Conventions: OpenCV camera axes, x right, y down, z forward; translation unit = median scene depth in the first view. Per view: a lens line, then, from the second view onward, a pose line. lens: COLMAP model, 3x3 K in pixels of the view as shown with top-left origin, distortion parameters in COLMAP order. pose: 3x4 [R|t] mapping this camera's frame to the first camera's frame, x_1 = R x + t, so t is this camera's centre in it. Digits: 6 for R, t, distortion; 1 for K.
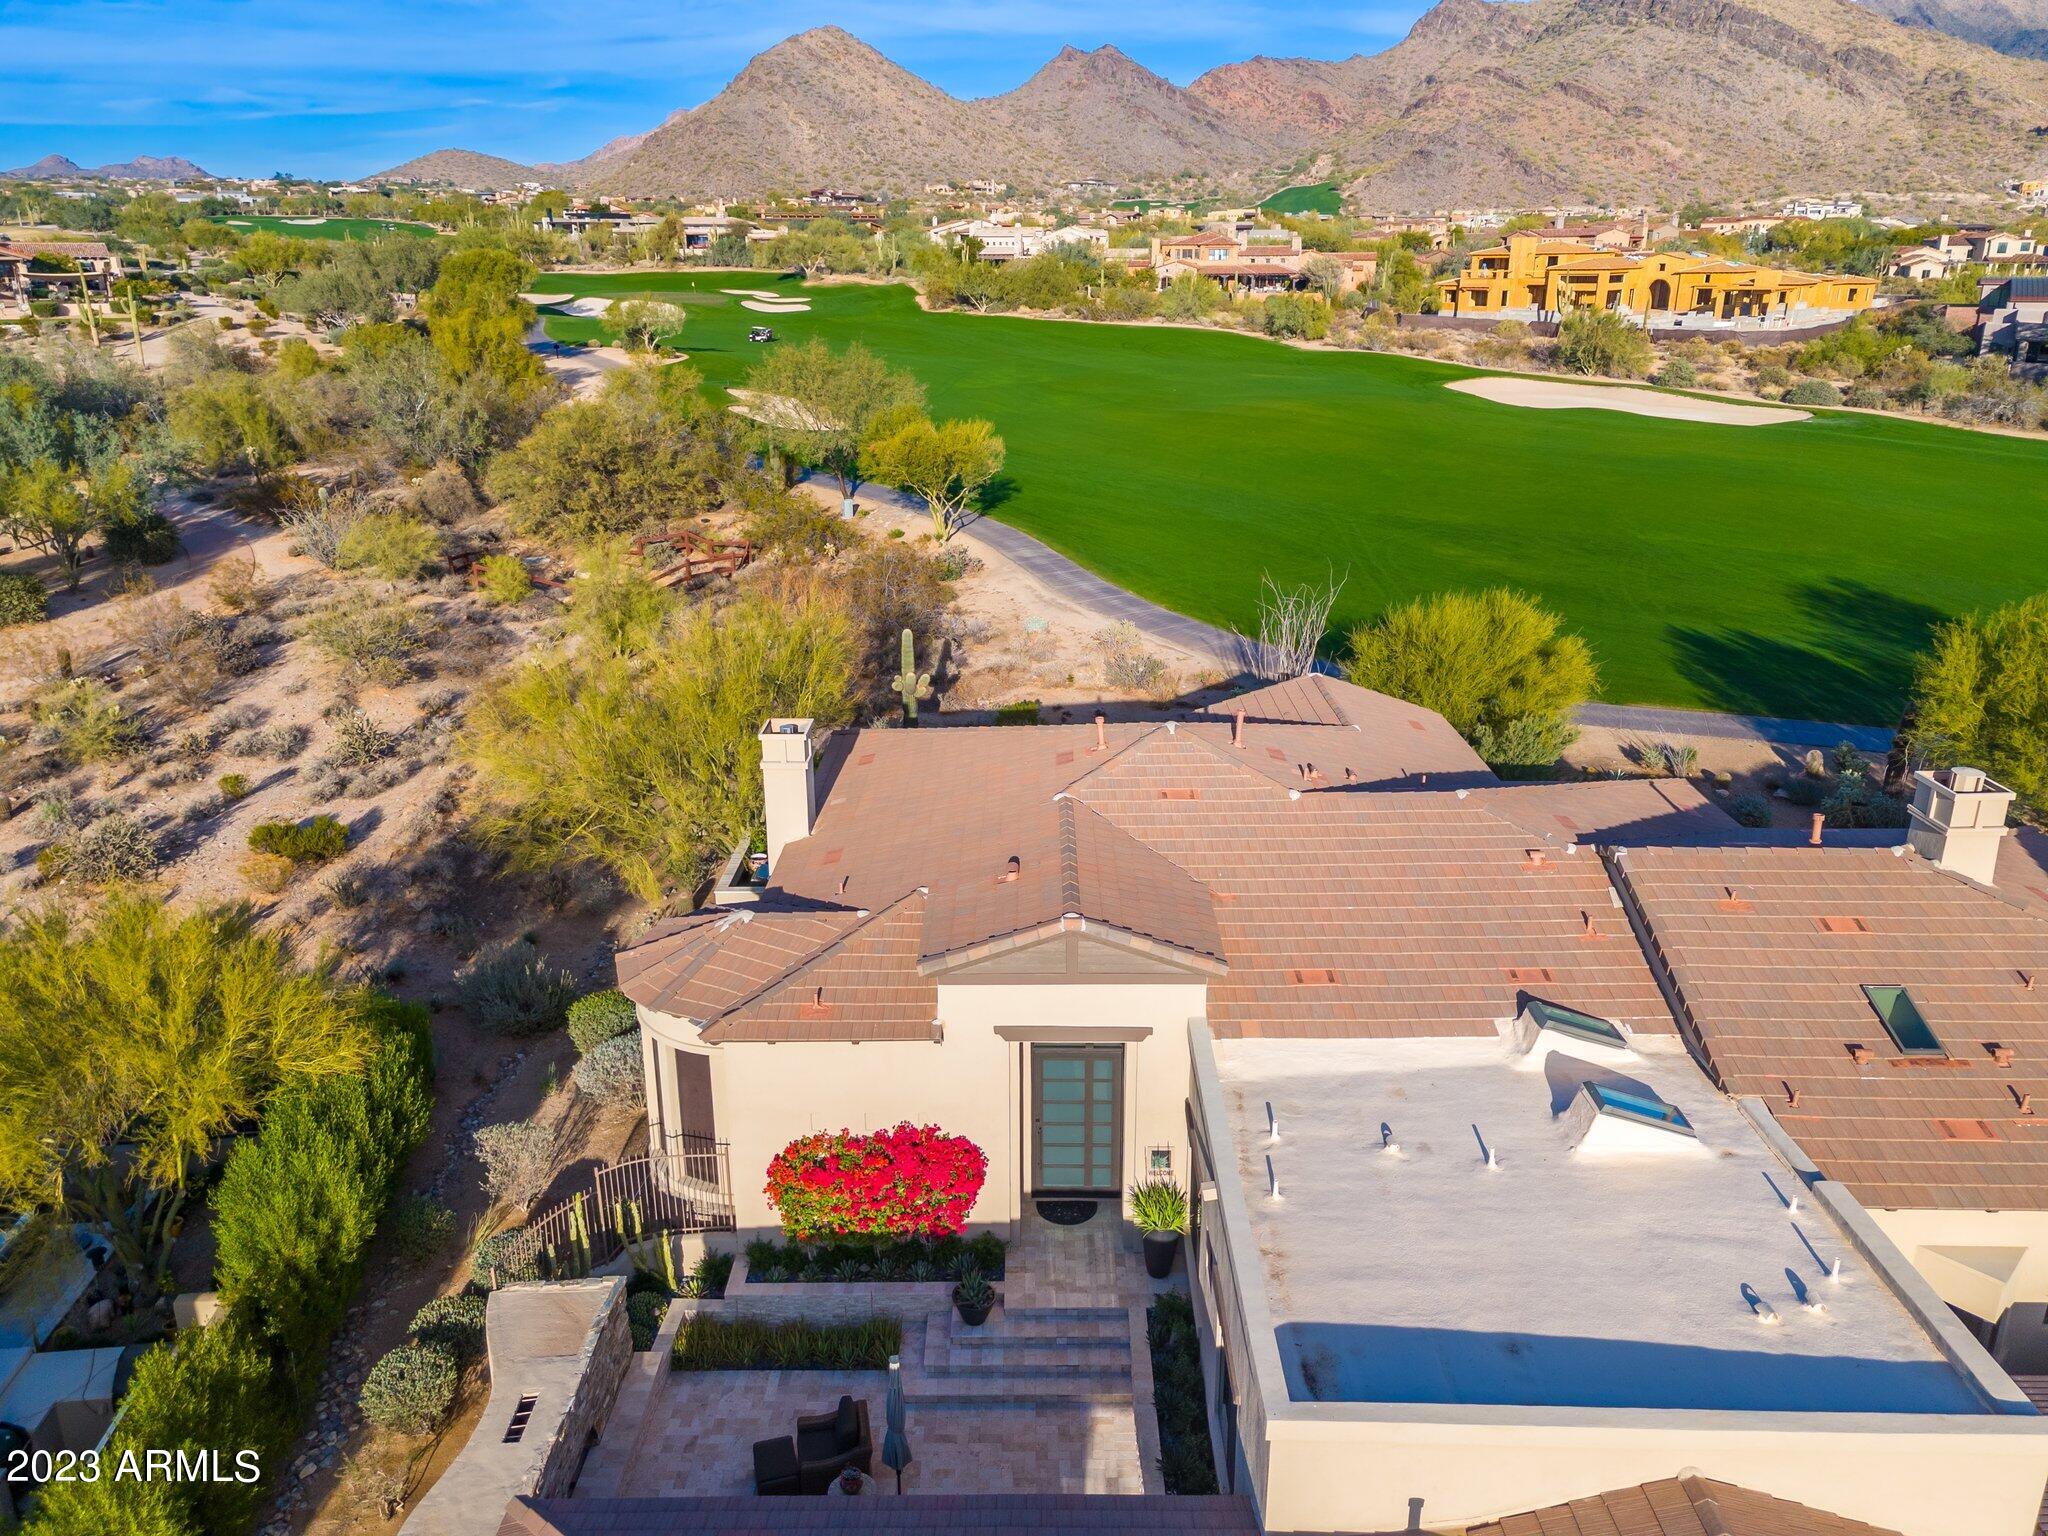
lens RADIAL K [[1495.4, 0, 1023.0], [0, 1495.4, 766.7], [0, 0, 1]] dist [0.099201, -0.071207]
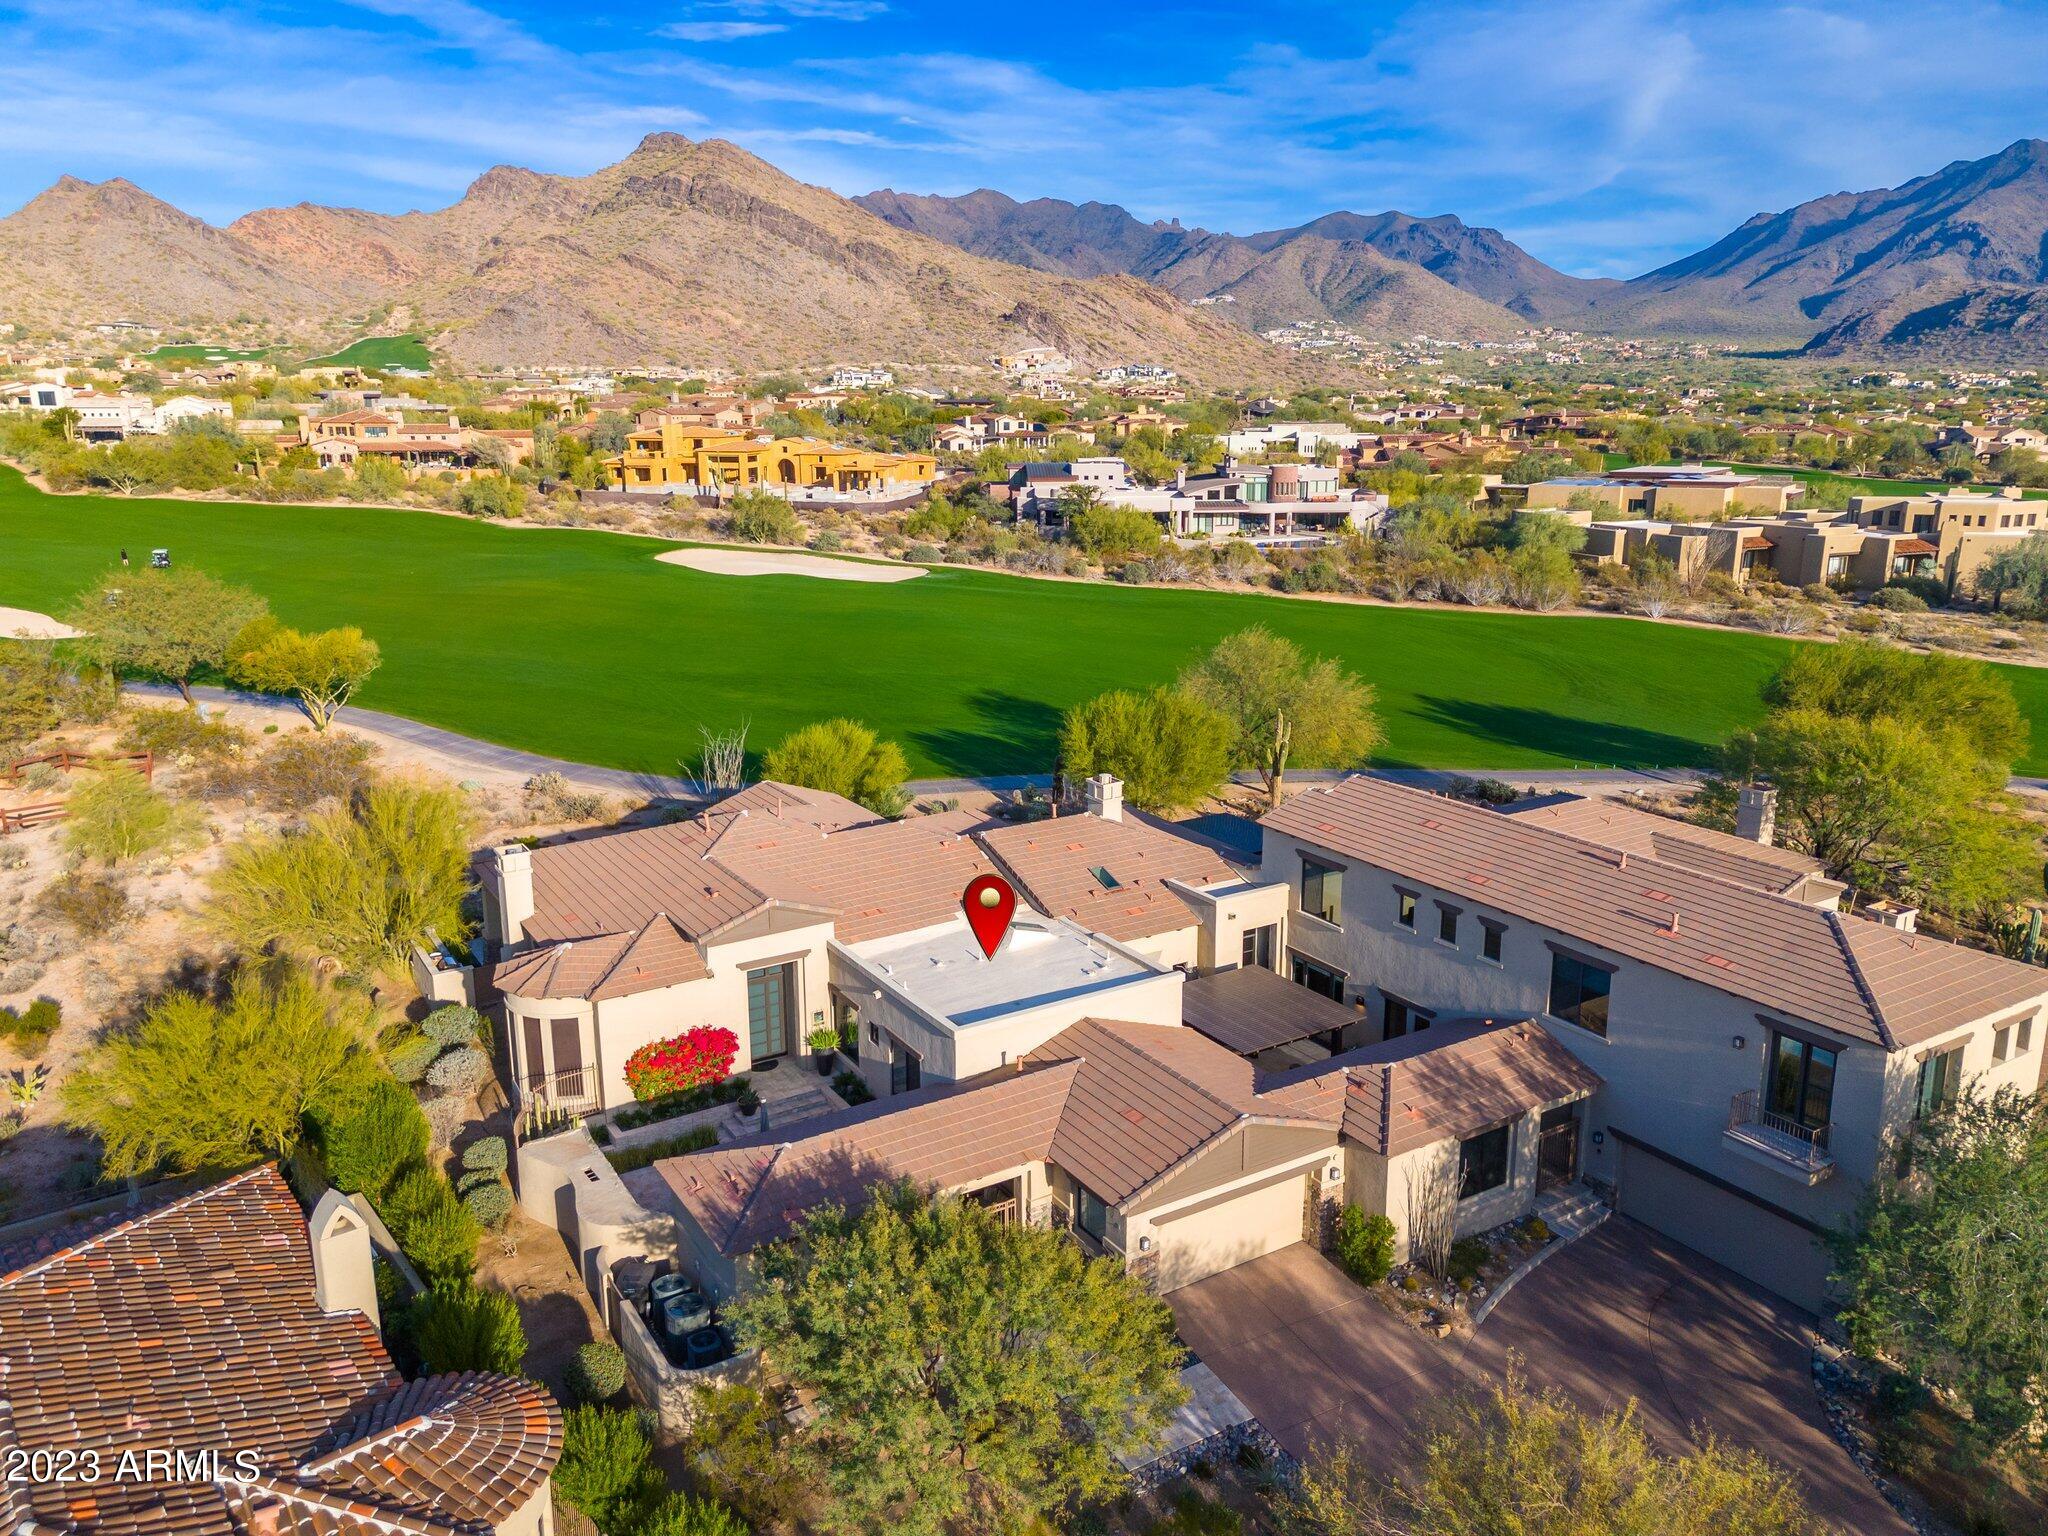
lens RADIAL K [[1495.4, 0, 1023.0], [0, 1495.4, 766.7], [0, 0, 1]] dist [0.099201, -0.071207]
pose [[0.847187, -0.130344, 0.515057, -0.101081], [0.175778, 0.983608, -0.040207, 0.009342], [-0.501374, 0.124599, 0.856212, -0.135251]]
